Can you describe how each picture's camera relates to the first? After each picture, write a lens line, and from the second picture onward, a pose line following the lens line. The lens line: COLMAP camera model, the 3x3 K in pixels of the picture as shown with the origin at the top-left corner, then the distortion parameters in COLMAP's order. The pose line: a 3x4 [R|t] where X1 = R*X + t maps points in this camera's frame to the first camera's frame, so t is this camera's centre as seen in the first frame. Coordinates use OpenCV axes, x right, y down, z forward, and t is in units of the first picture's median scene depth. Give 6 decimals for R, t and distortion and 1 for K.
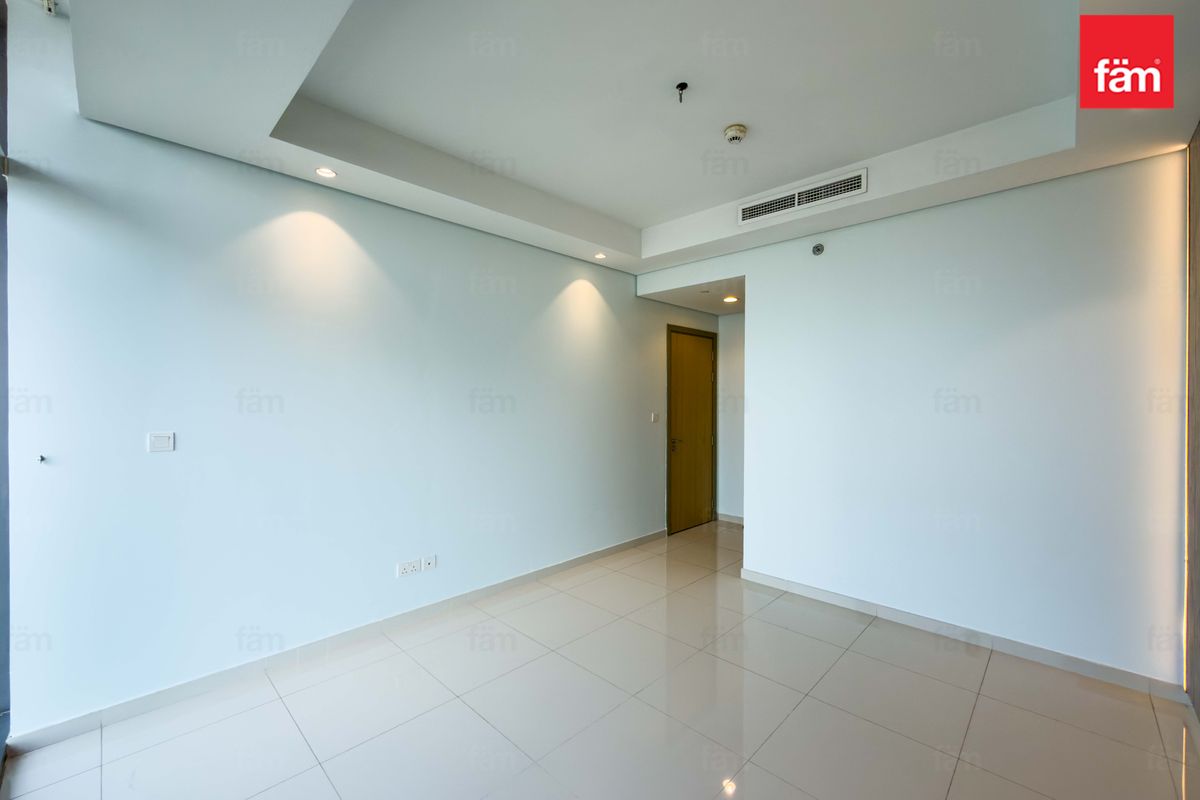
lens RADIAL K [[481.6, 0, 600.0], [0, 481.6, 400.0], [0, 0, 1]] dist [0.000331, 0.000052]
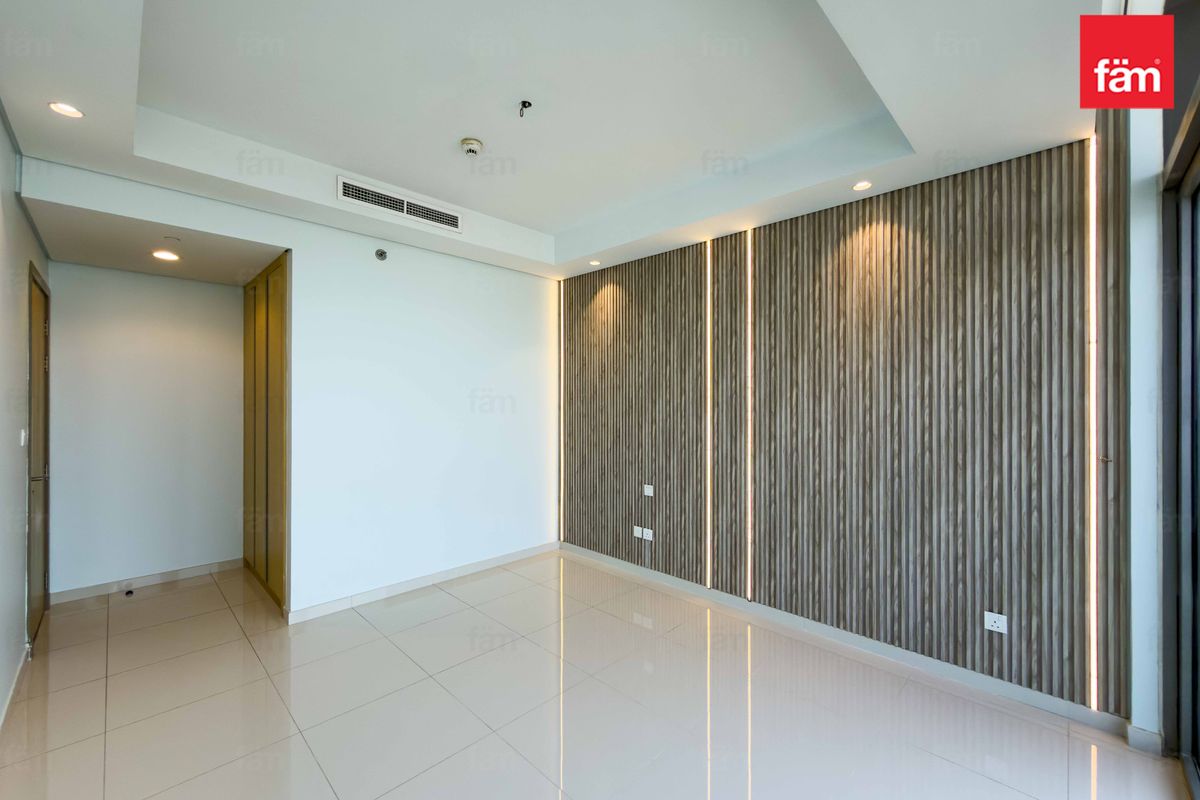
lens RADIAL K [[481.6, 0, 600.0], [0, 481.6, 400.0], [0, 0, 1]] dist [0.000331, 0.000052]
pose [[0.013819, 0.004928, 0.999892, -0.596959], [-0.000813, 0.999988, -0.004917, -0.001063], [-0.999904, -0.000745, 0.013823, 0.560918]]
